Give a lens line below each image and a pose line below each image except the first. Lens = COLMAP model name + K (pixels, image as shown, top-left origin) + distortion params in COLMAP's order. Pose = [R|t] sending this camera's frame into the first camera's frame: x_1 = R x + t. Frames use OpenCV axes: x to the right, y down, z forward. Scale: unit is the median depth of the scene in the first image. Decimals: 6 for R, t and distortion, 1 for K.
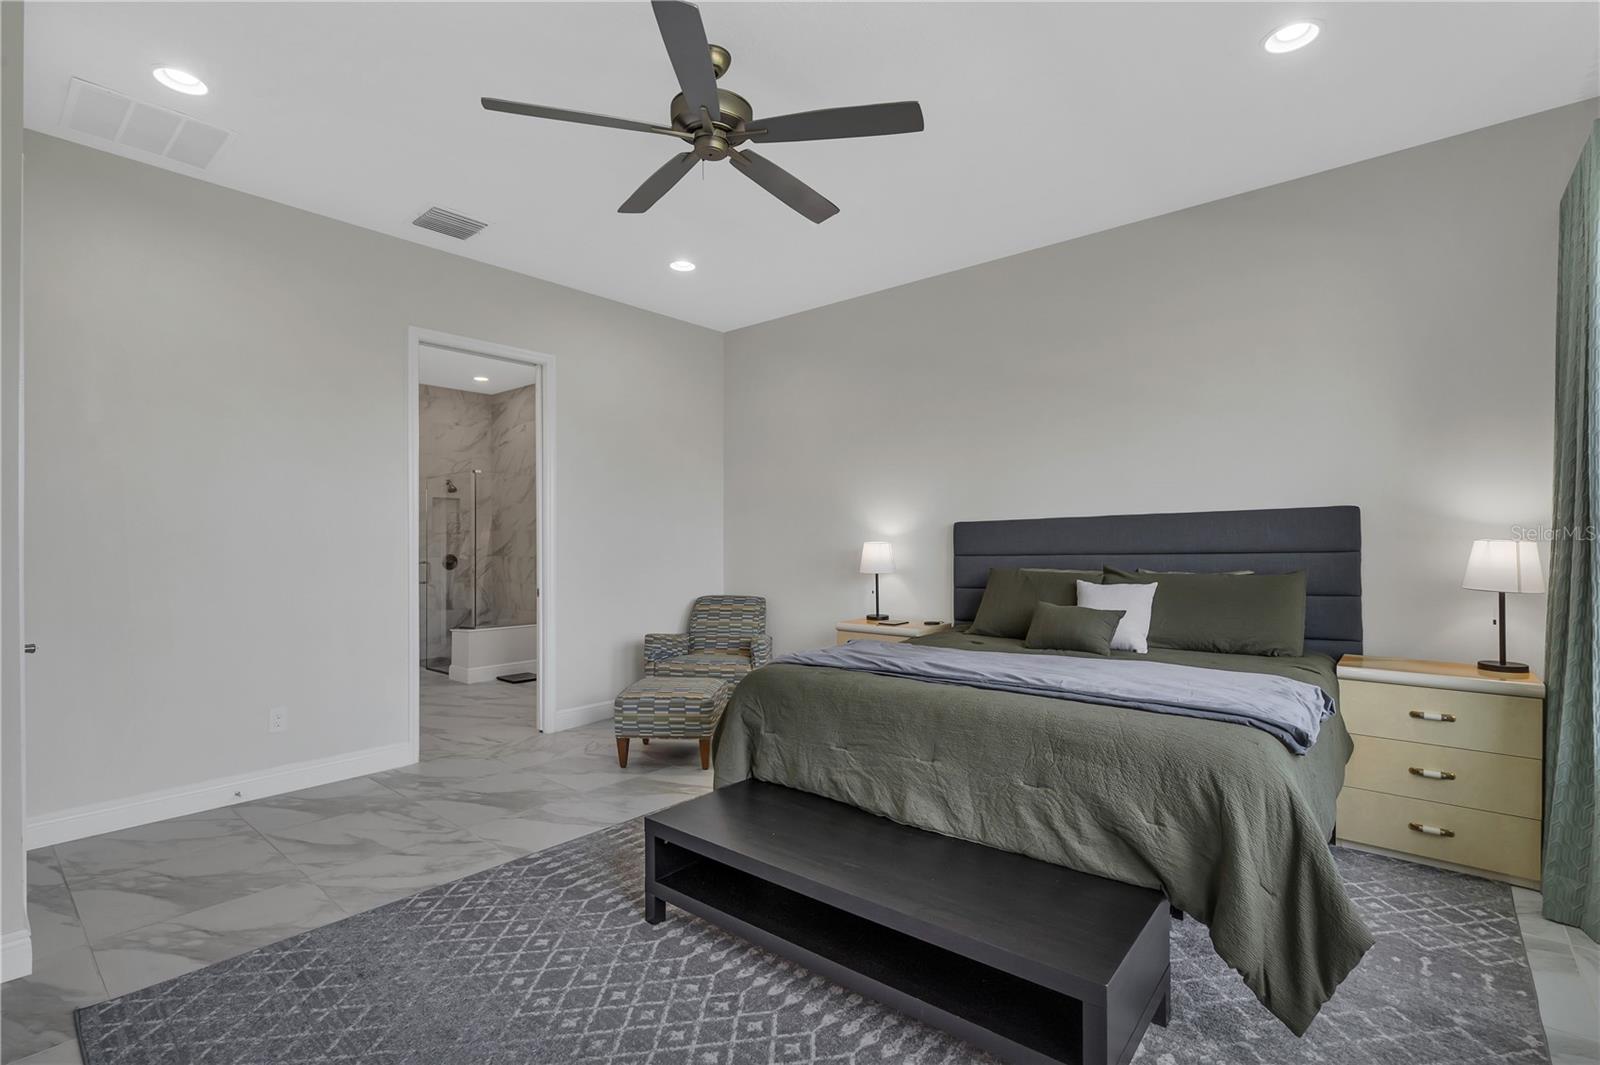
lens RADIAL K [[731.3, 0, 804.6], [0, 731.3, 546.0], [0, 0, 1]] dist [-0.001668, -0.000103]
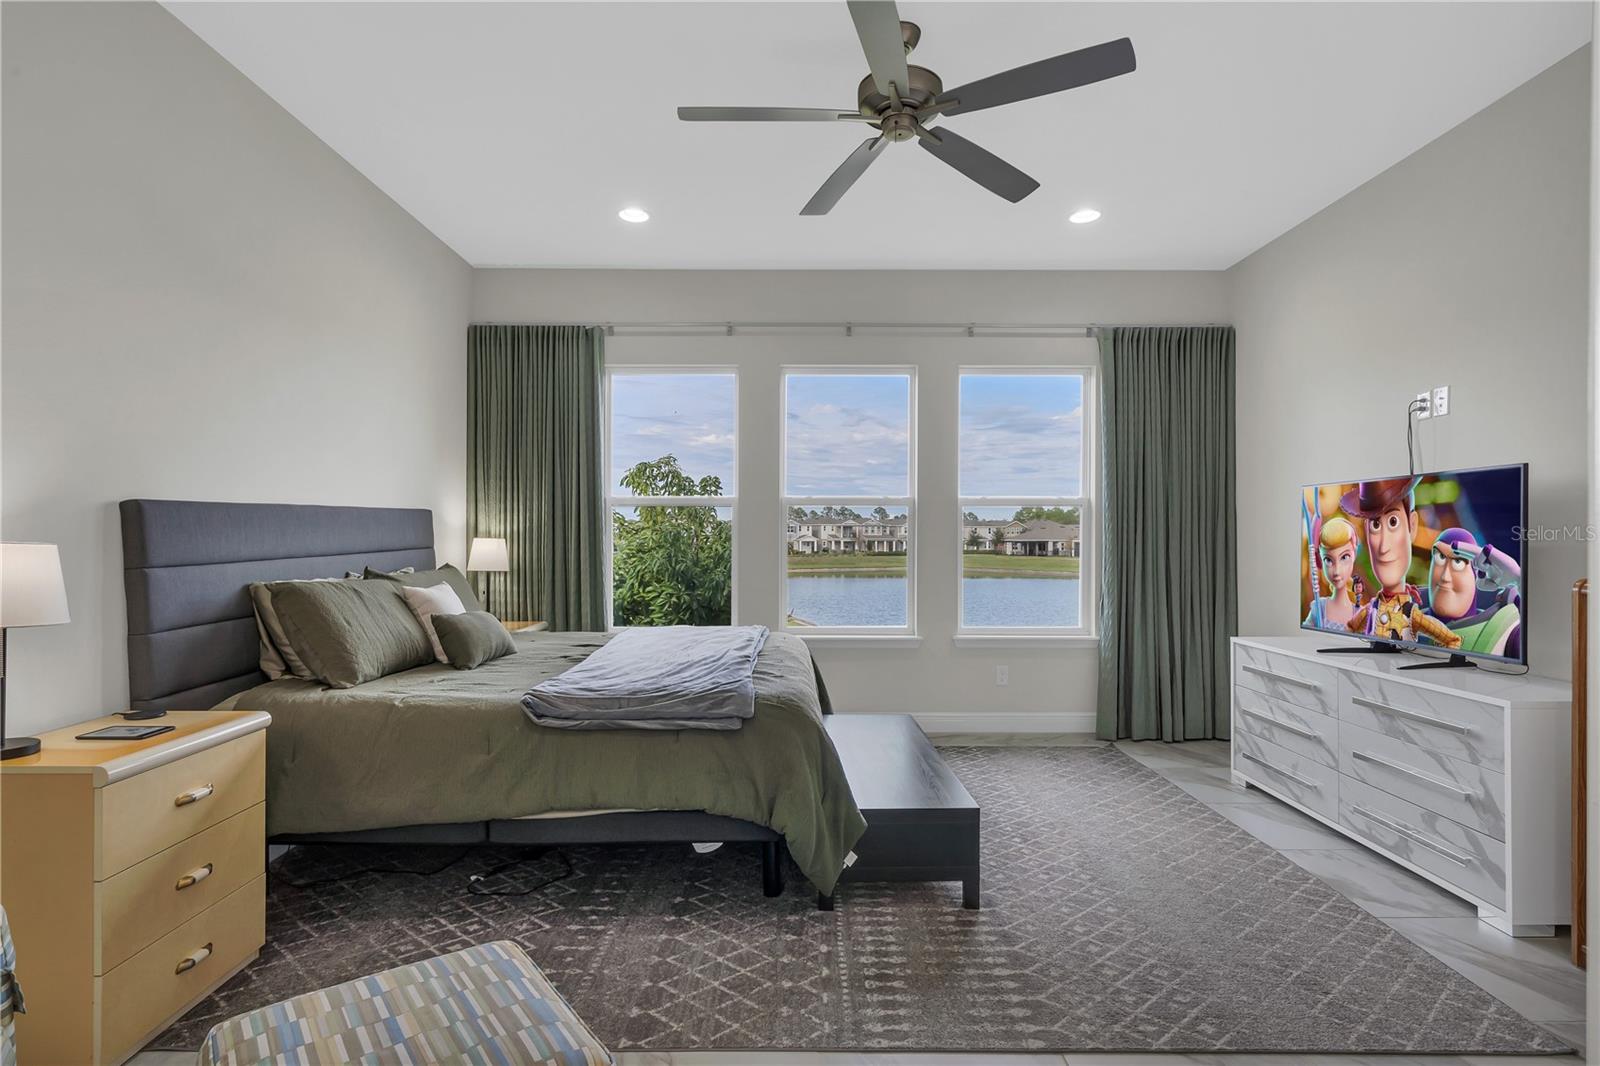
lens RADIAL K [[822.3, 0, 796.3], [0, 822.3, 537.1], [0, 0, 1]] dist [-0.000293, -0.000306]
pose [[-0.644242, 0.002727, 0.764817, -0.856832], [0.005138, 0.999987, 0.000762, -0.009761], [-0.764805, 0.004421, -0.644247, 1.774933]]
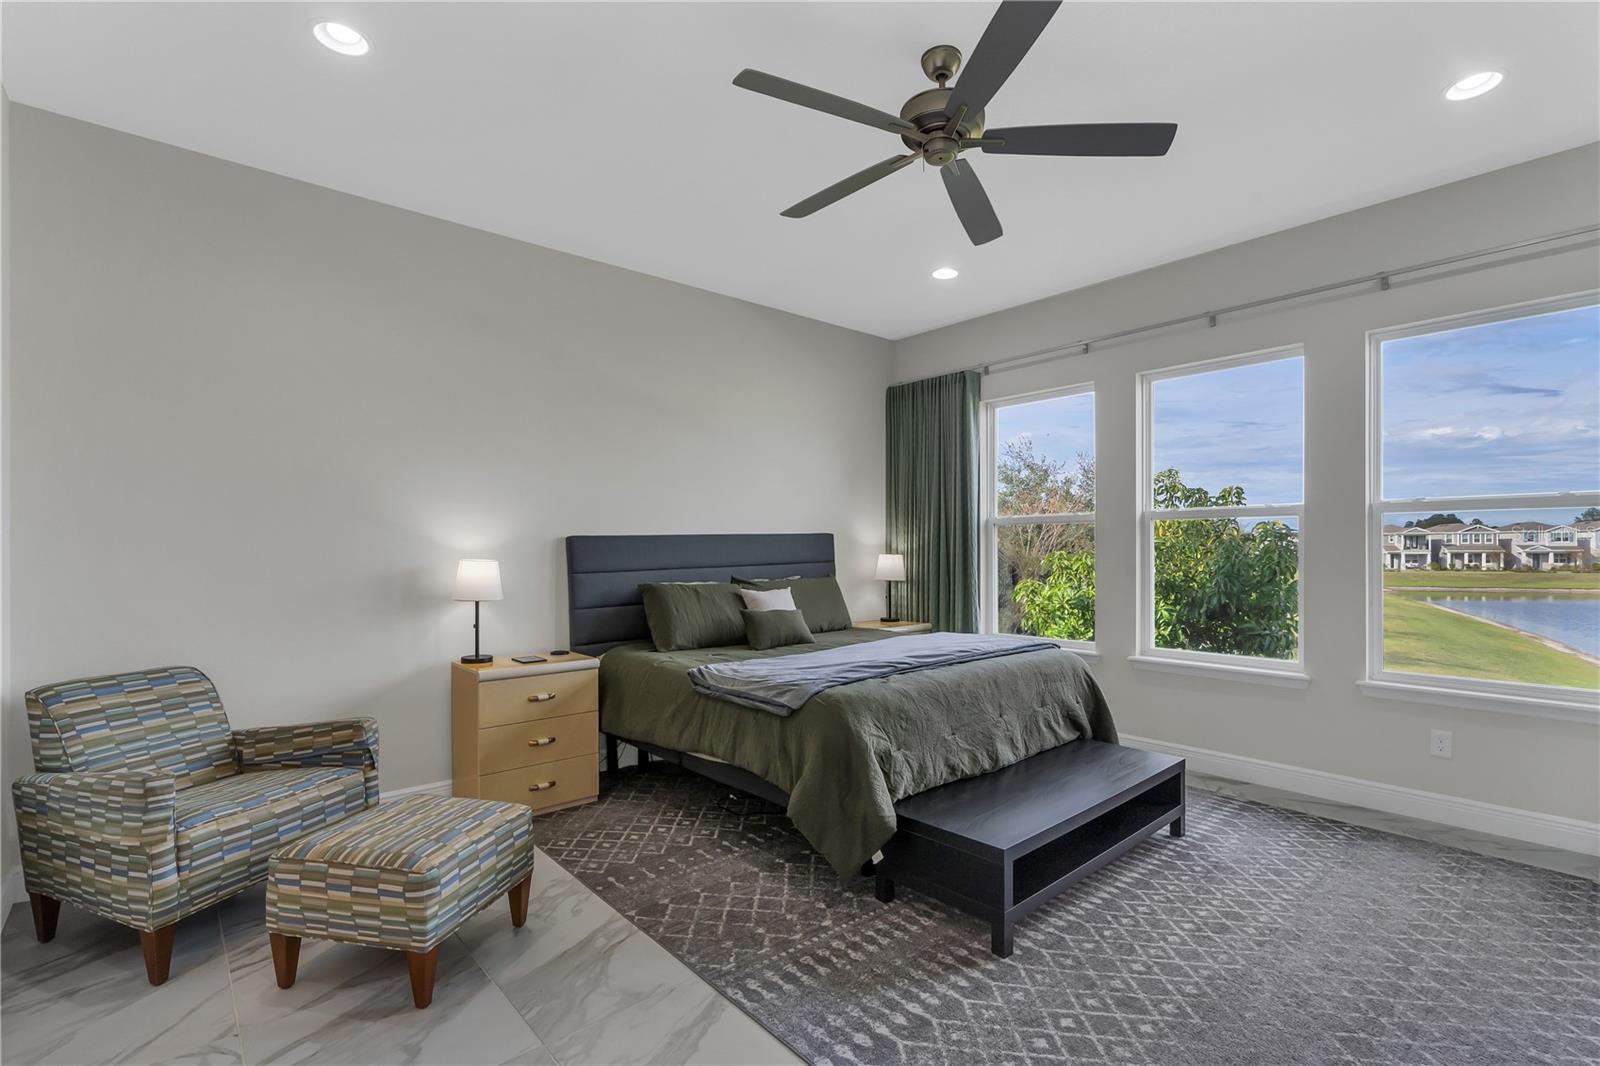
lens RADIAL K [[731.3, 0, 804.6], [0, 731.3, 546.5], [0, 0, 1]] dist [-0.001668, -0.000103]
pose [[0.150210, 0.007077, 0.988629, -1.099876], [0.008306, 0.999930, -0.008420, -0.016204], [-0.988619, 0.009477, 0.150140, 1.017225]]
